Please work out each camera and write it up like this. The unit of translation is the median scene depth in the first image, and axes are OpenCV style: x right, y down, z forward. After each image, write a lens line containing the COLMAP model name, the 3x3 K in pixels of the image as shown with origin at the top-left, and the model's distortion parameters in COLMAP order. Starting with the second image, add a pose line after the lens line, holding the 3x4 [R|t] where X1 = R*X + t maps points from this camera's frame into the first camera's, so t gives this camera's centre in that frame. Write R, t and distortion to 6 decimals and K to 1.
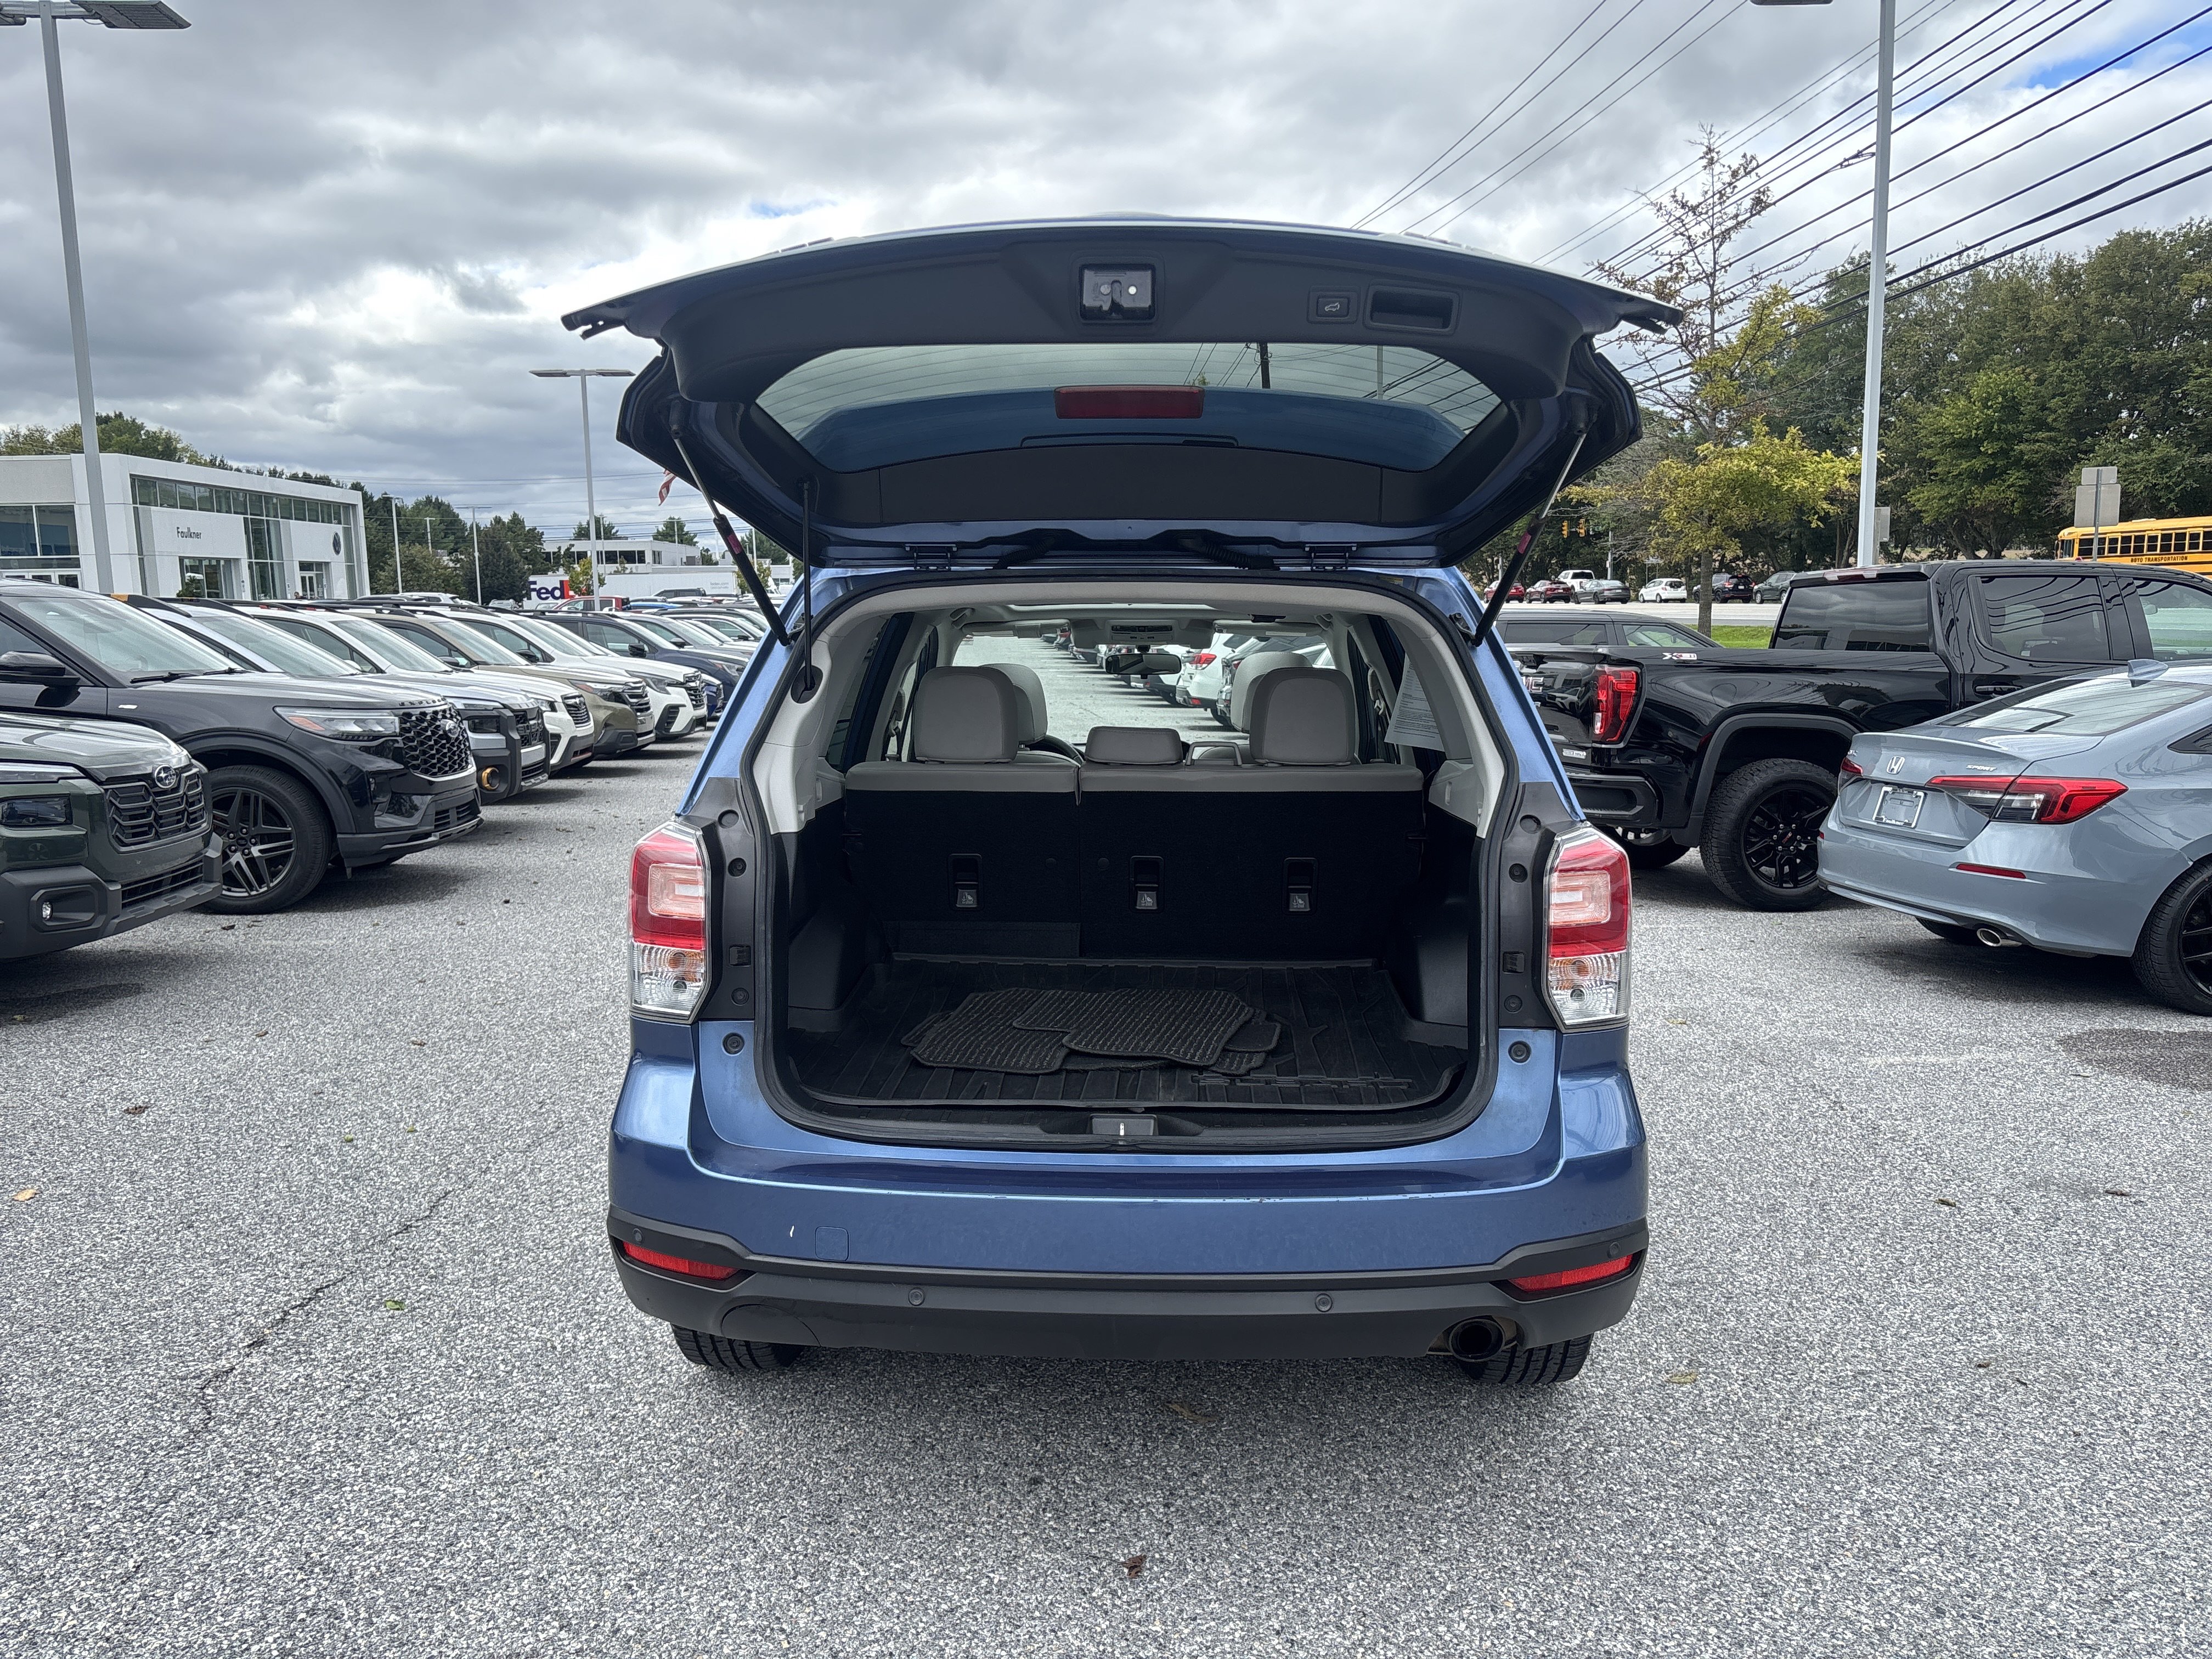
lens RADIAL K [[1680.4, 0, 1111.0], [0, 1680.4, 837.6], [0, 0, 1]] dist [0.051717, -0.053458]
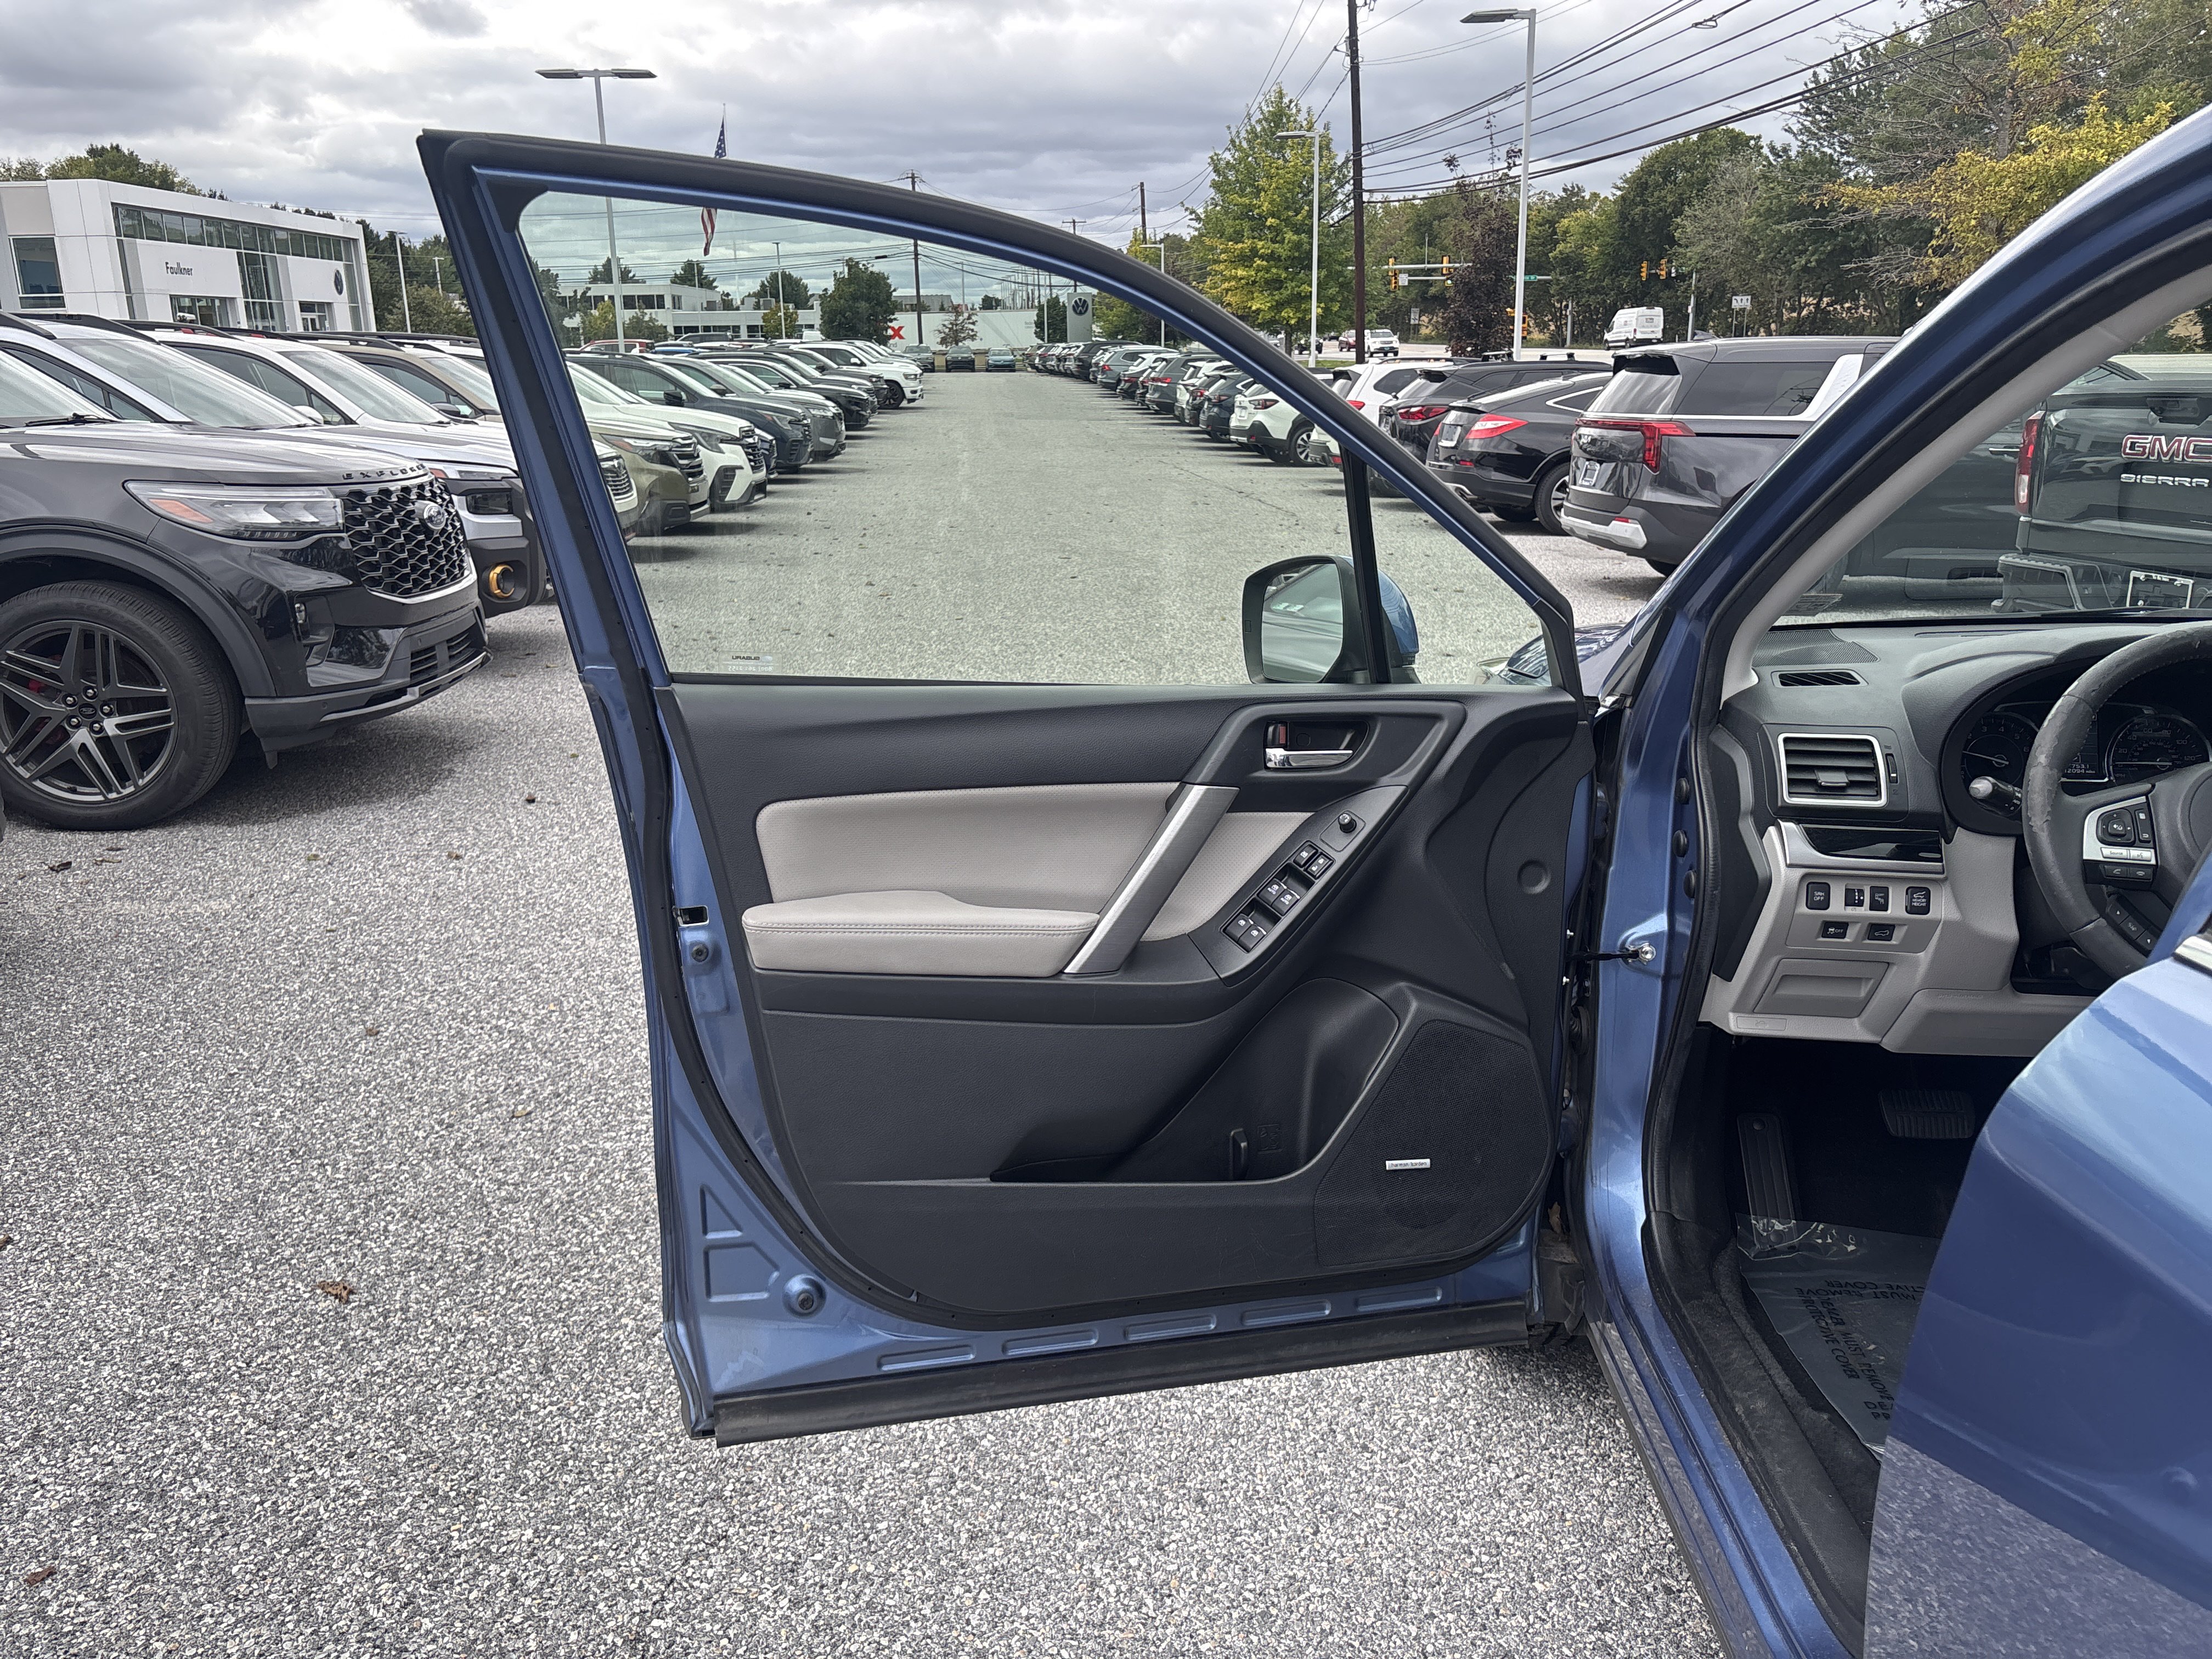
lens RADIAL K [[1681.9, 0, 1097.7], [0, 1681.9, 809.8], [0, 0, 1]] dist [0.035846, -0.008492]
pose [[0.999725, 0.007729, -0.022128, -0.161290], [-0.004900, 0.992123, 0.125170, -0.044837], [0.022921, -0.125027, 0.991889, 0.462544]]
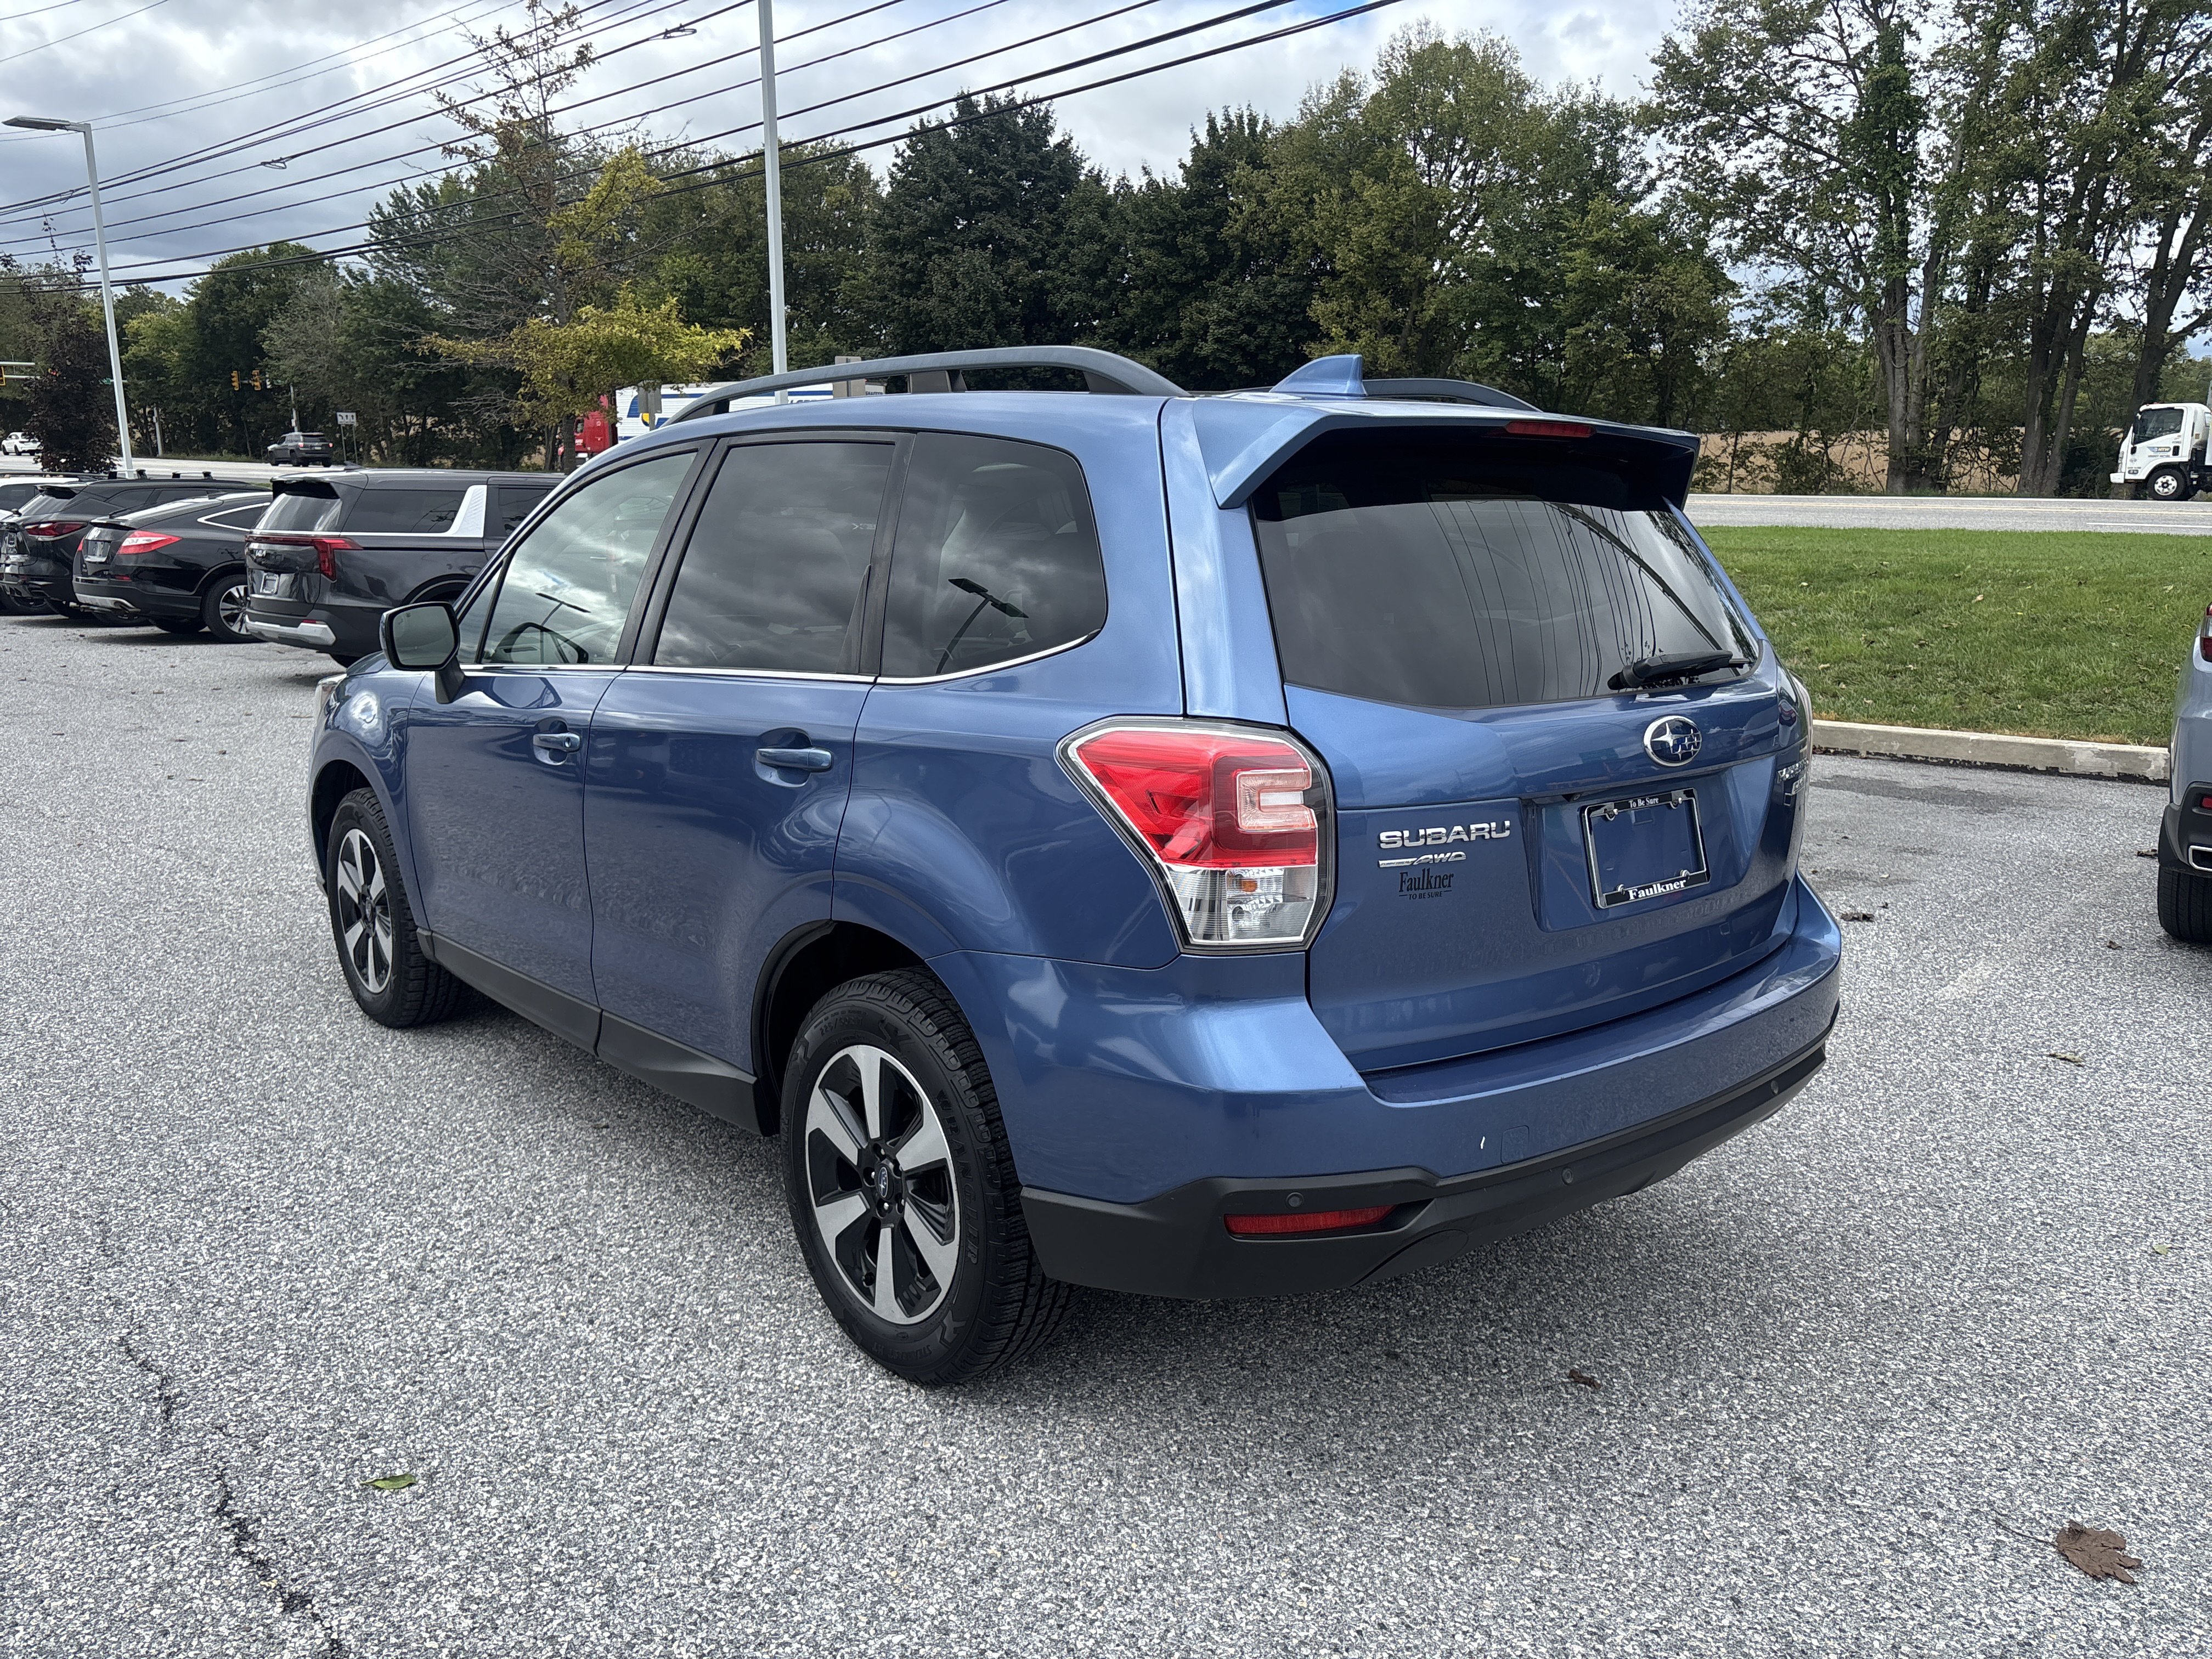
lens RADIAL K [[1680.4, 0, 1122.3], [0, 1680.4, 841.3], [0, 0, 1]] dist [0.051717, -0.053458]
pose [[0.734204, -0.127262, 0.666895, -0.304452], [0.074968, 0.991465, 0.106665, -0.015205], [-0.674777, -0.028318, 0.737478, 0.147205]]
